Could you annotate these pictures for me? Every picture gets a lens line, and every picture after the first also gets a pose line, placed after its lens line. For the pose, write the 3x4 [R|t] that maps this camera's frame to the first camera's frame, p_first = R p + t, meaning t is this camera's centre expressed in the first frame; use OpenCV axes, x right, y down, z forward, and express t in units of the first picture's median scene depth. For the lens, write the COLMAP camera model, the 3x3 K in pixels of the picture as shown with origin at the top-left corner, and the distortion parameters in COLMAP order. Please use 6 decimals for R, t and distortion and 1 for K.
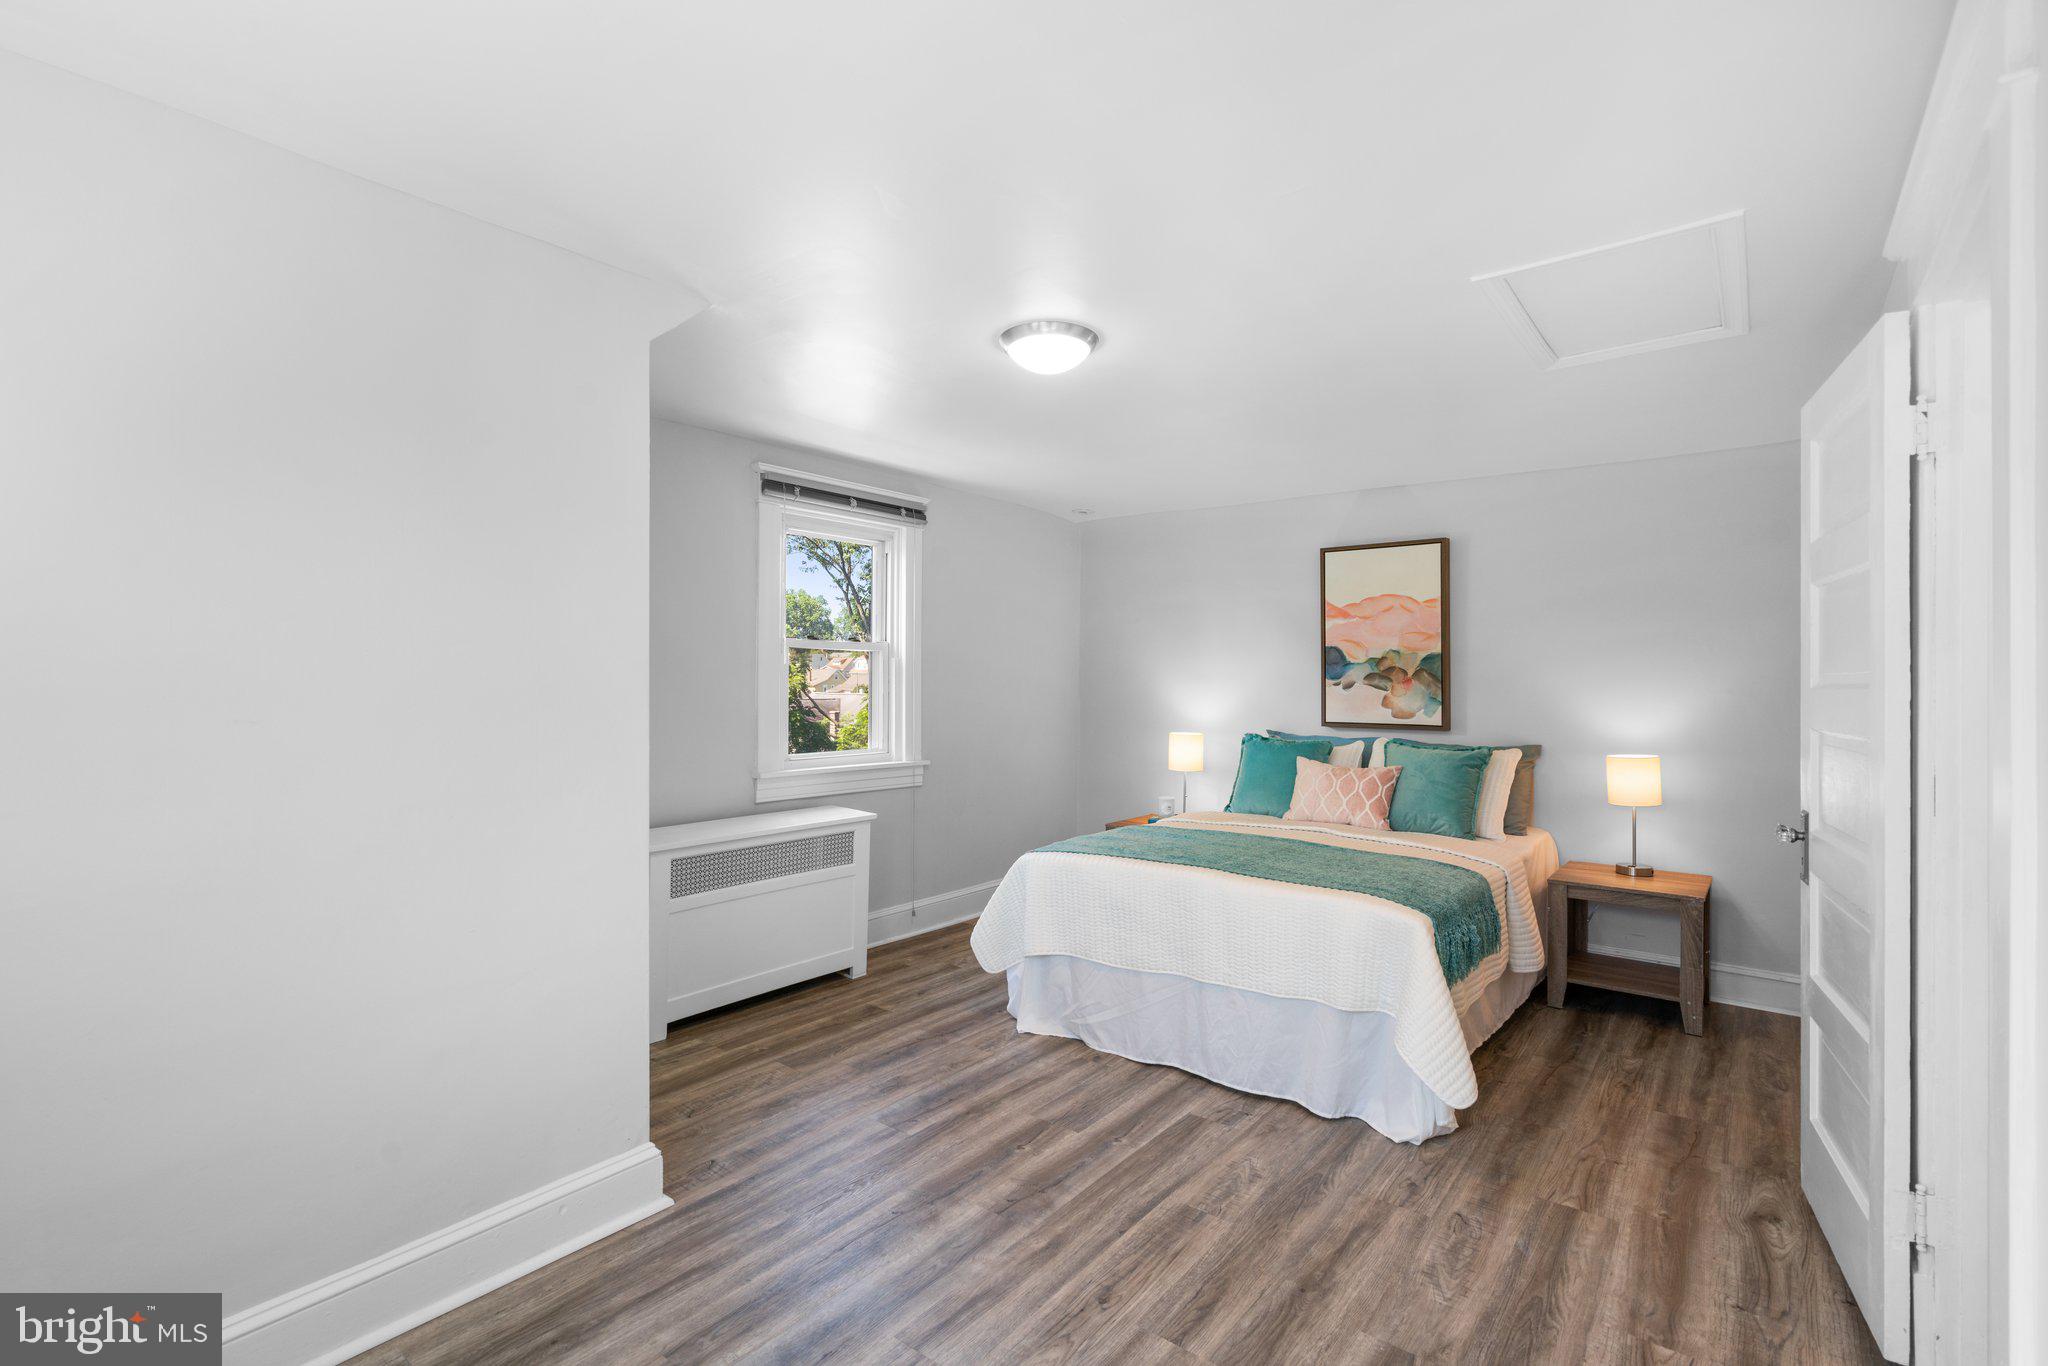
lens RADIAL K [[904.8, 0, 1025.0], [0, 904.8, 674.5], [0, 0, 1]] dist [-0.001410, 0.000170]
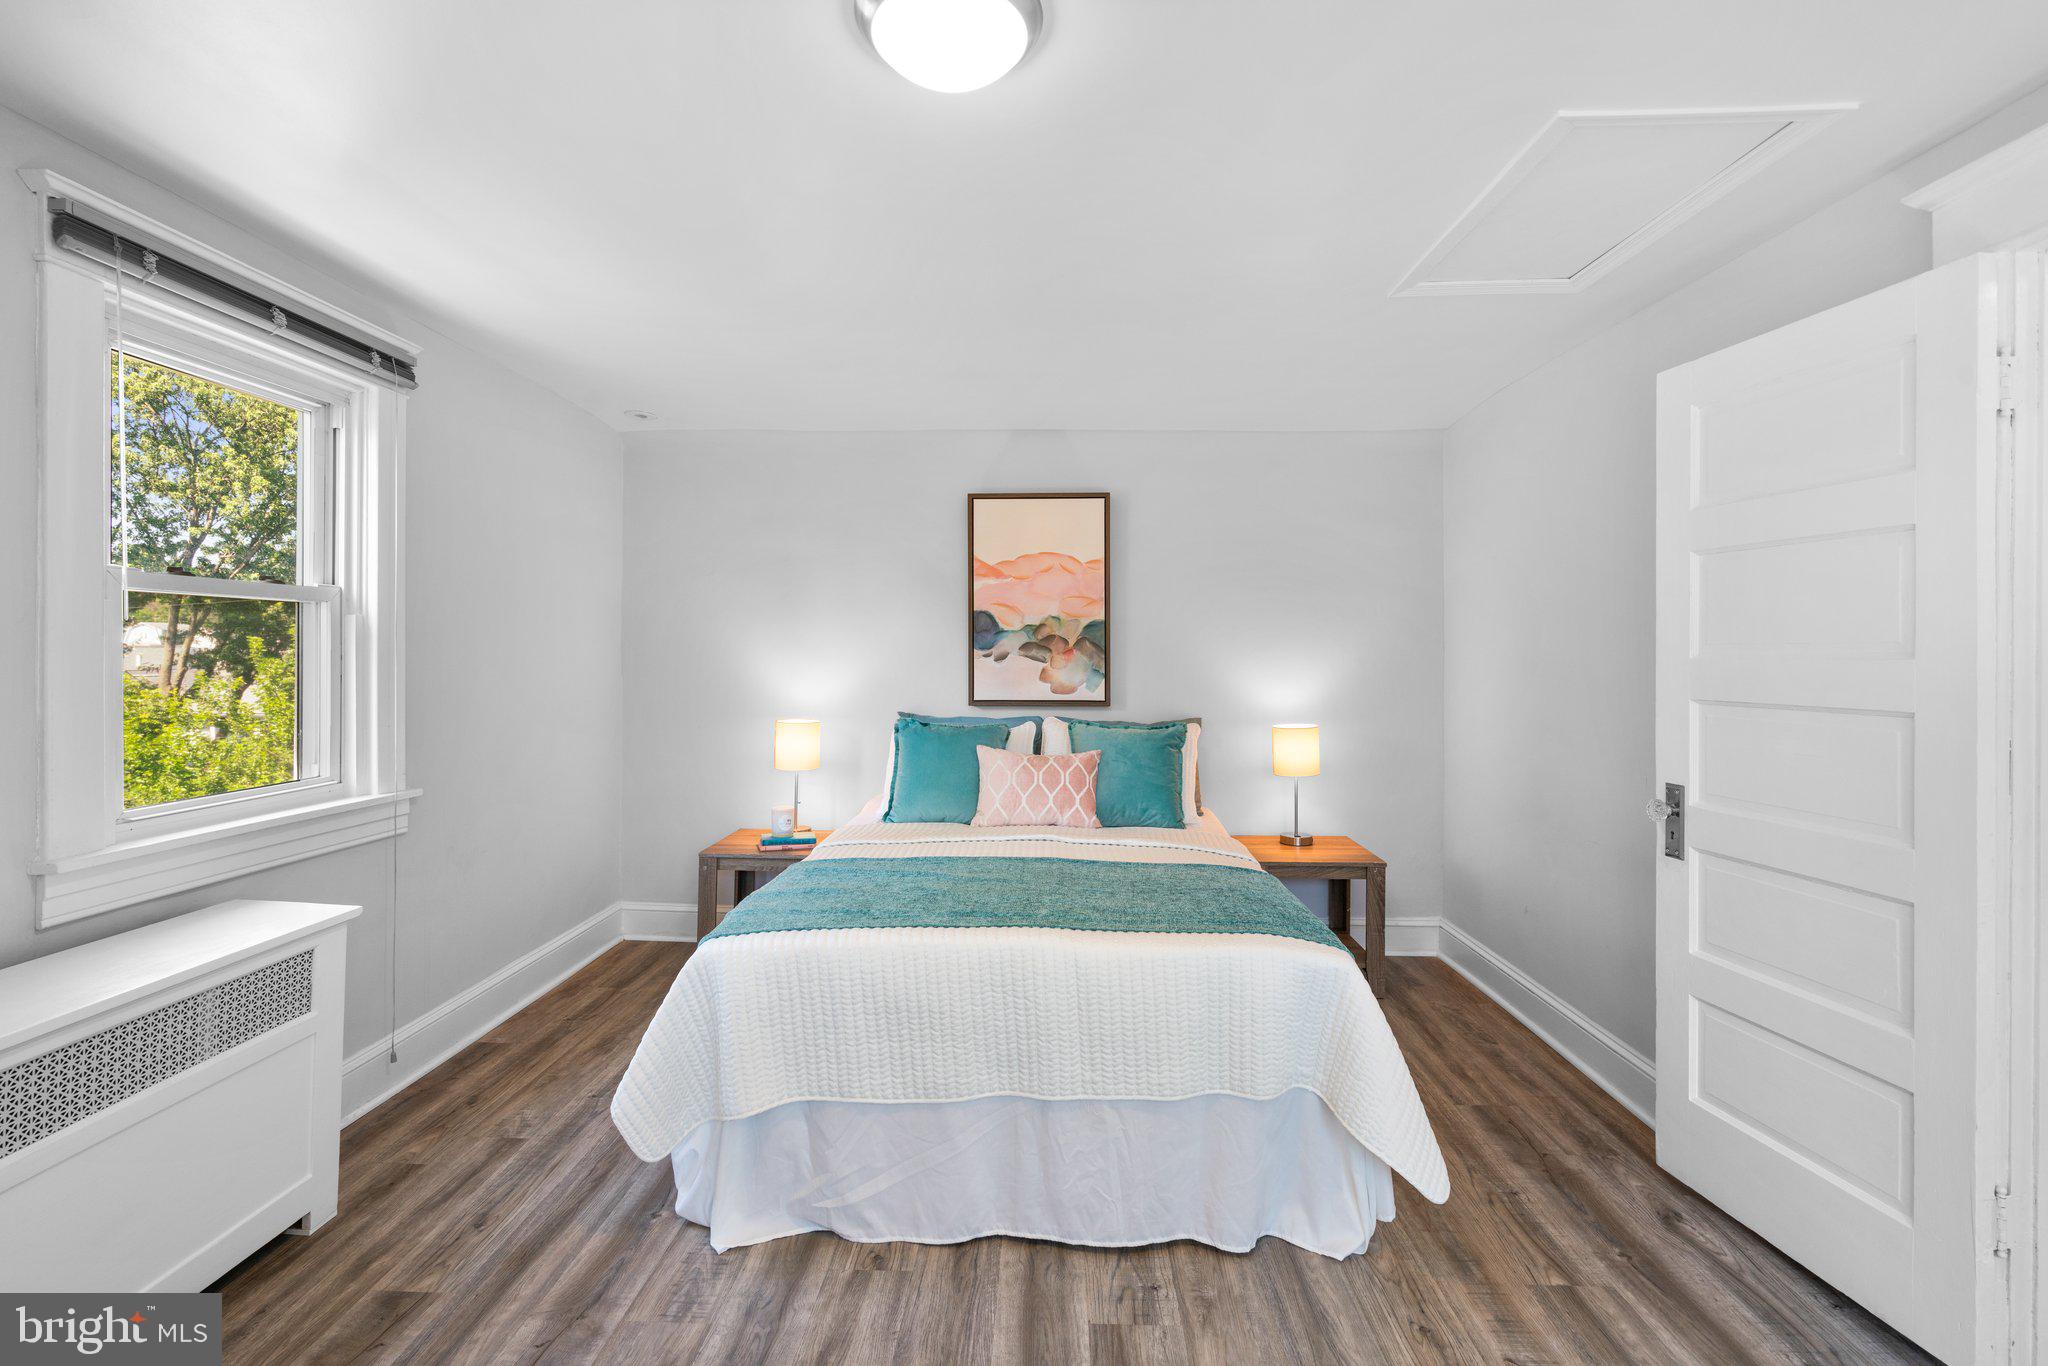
lens RADIAL K [[920.4, 0, 1015.2], [0, 920.4, 649.1], [0, 0, 1]] dist [-0.013873, 0.008871]
pose [[0.814480, -0.002710, 0.580186, -0.160261], [-0.000140, 0.999988, 0.004869, 0.000682], [-0.580192, -0.004047, 0.814470, 0.335124]]
